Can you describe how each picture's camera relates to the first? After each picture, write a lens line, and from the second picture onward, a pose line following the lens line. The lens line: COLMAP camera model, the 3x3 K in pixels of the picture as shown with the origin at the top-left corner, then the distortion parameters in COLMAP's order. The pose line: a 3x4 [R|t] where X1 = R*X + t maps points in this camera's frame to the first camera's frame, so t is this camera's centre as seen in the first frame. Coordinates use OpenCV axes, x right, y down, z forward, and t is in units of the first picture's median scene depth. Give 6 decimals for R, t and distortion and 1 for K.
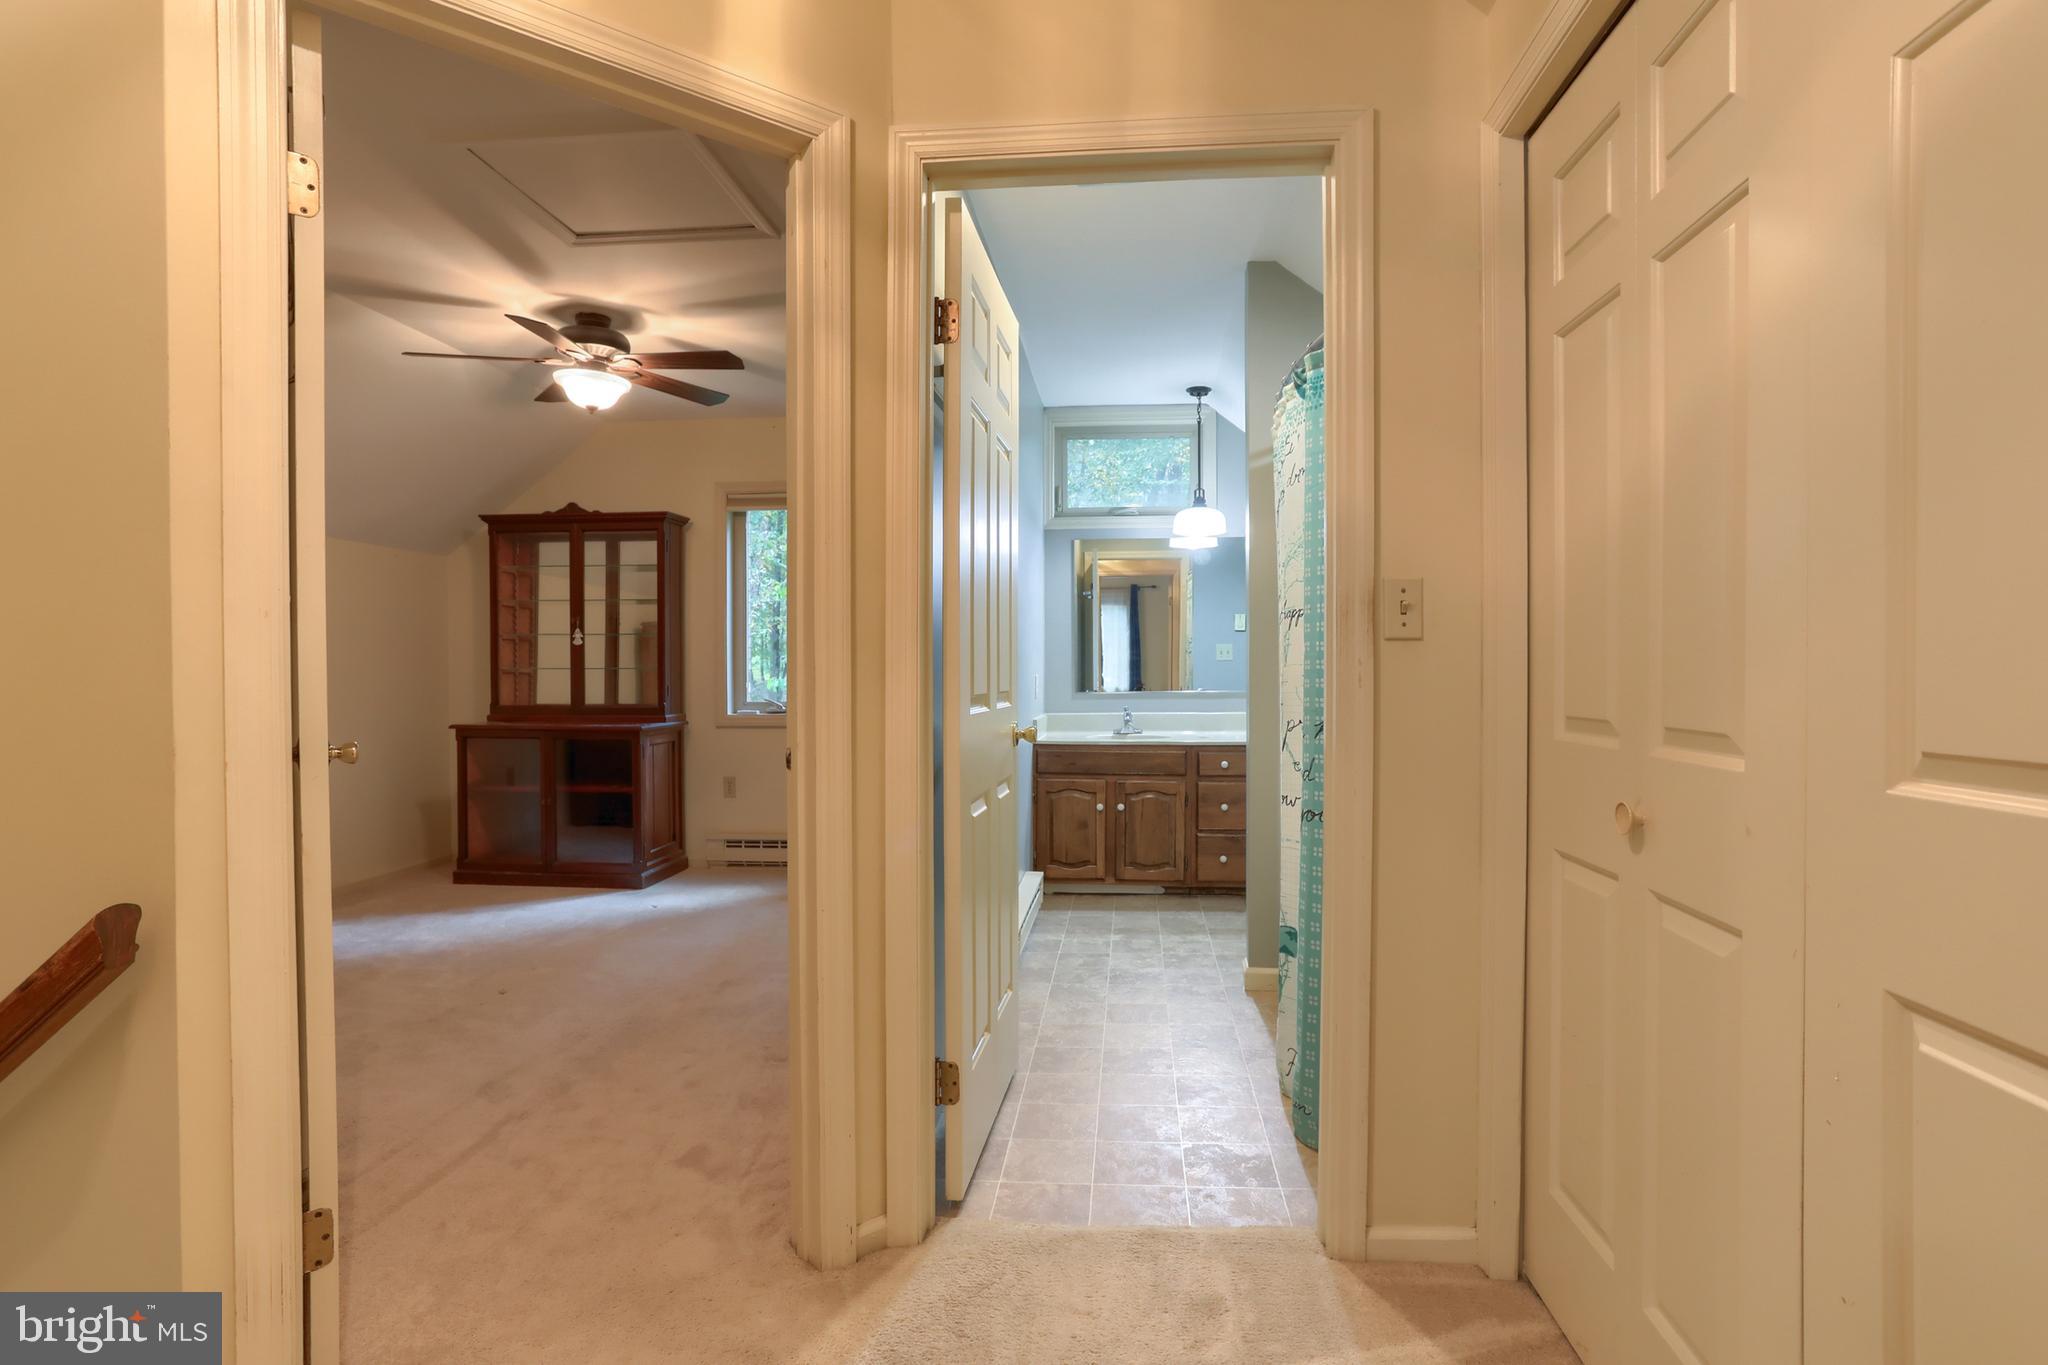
lens RADIAL K [[1031.3, 0, 1058.6], [0, 1031.3, 663.9], [0, 0, 1]] dist [-0.055125, 0.026590]
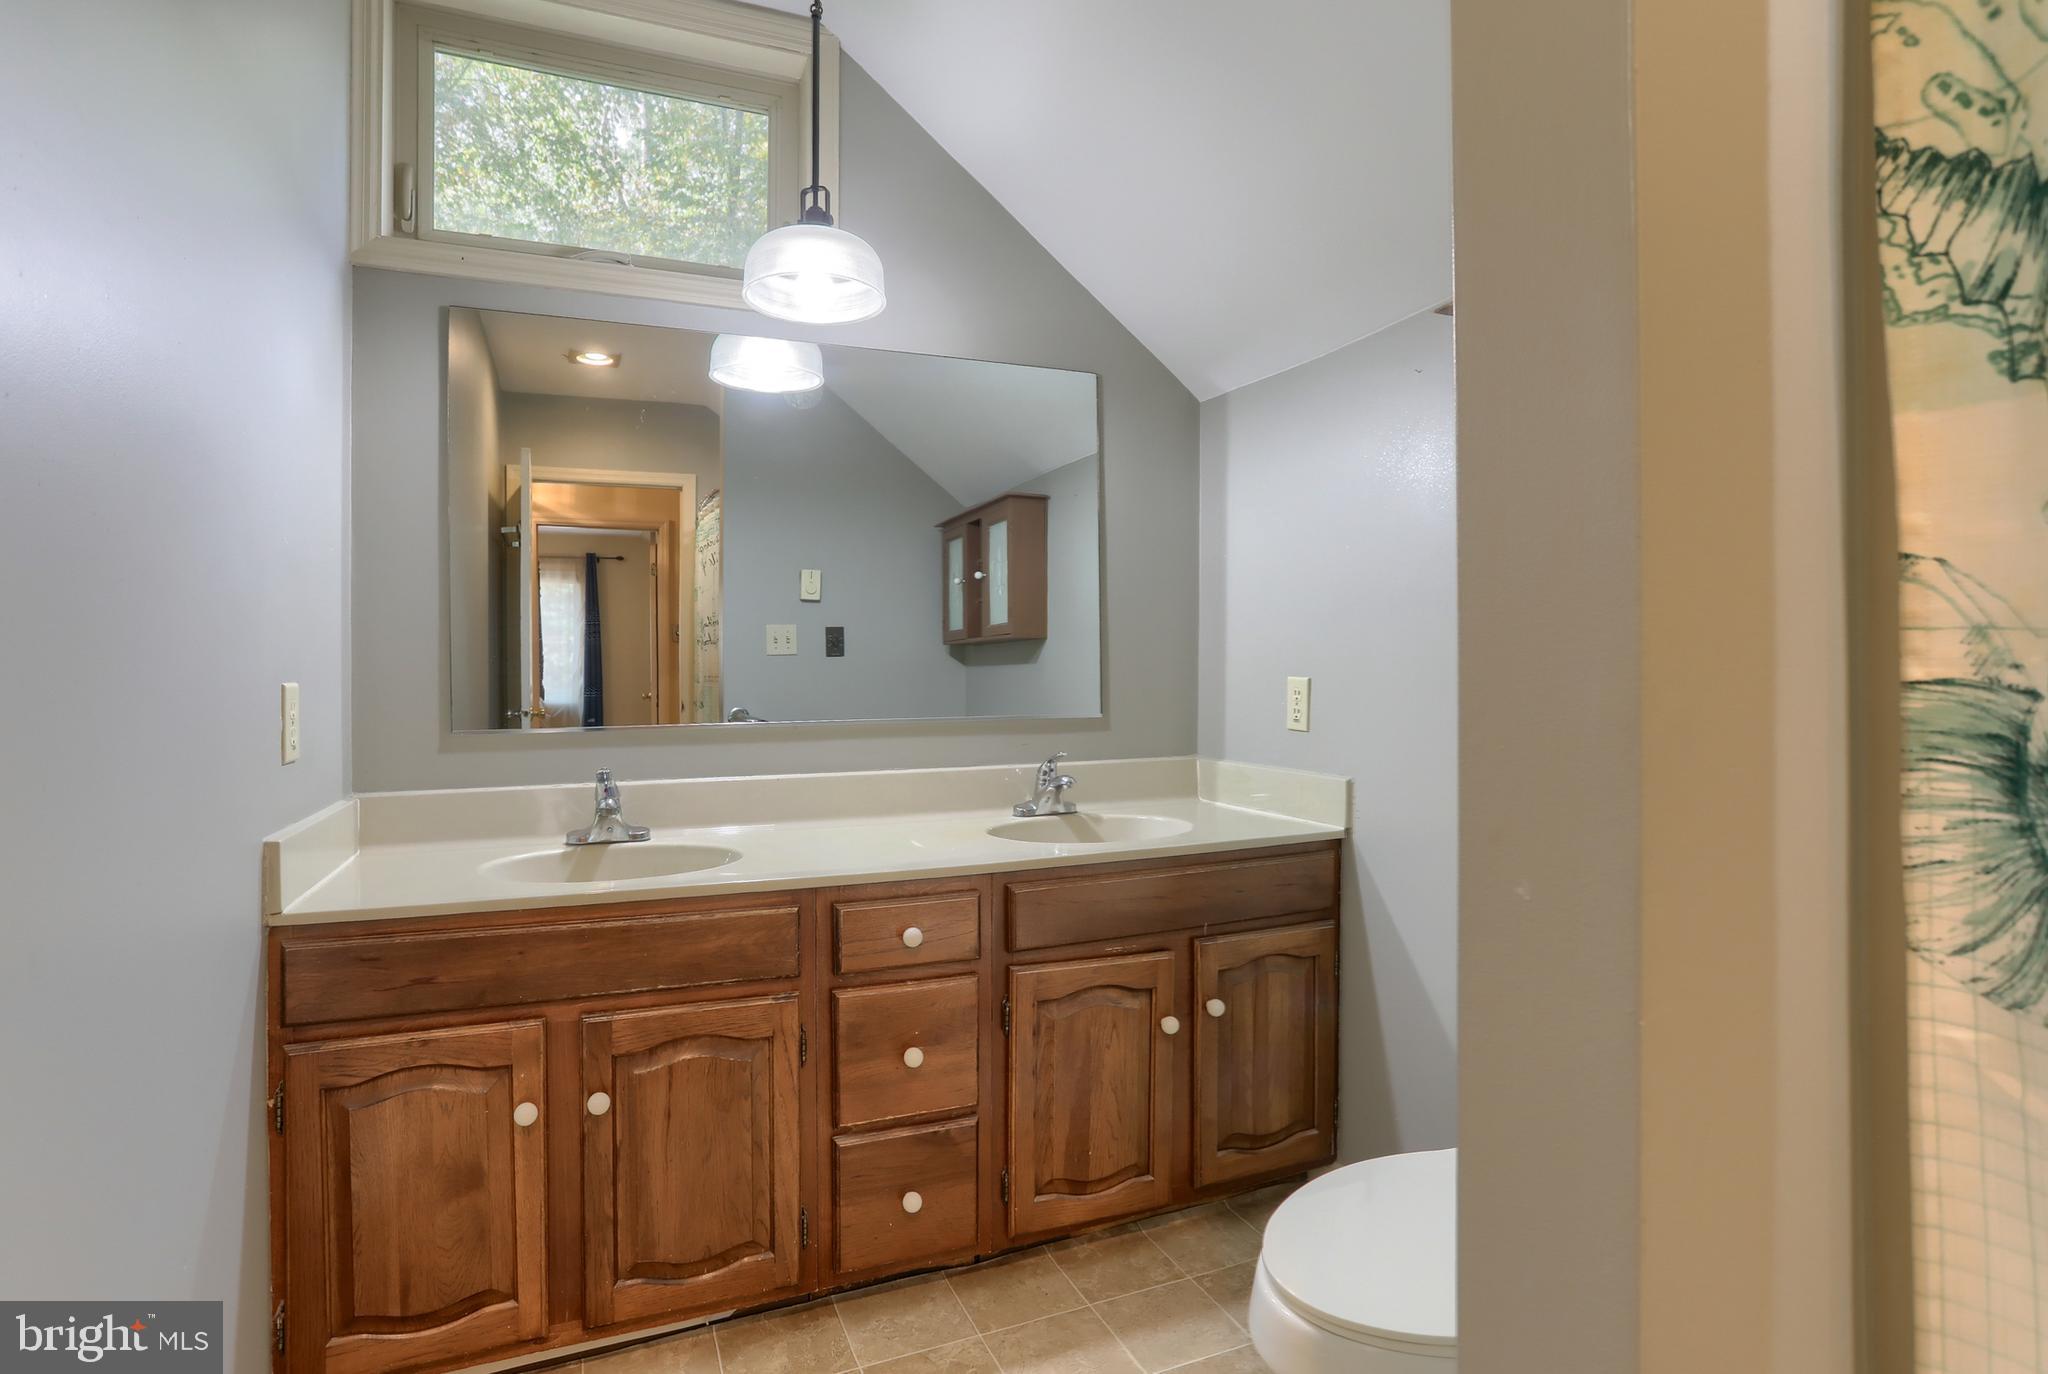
lens RADIAL K [[1031.3, 0, 1035.9], [0, 1031.3, 678.3], [0, 0, 1]] dist [-0.055125, 0.026590]
pose [[0.881139, -0.003034, 0.472847, 0.031806], [-0.001477, 0.999957, 0.009169, 0.005866], [-0.472855, -0.008778, 0.881097, 0.661111]]
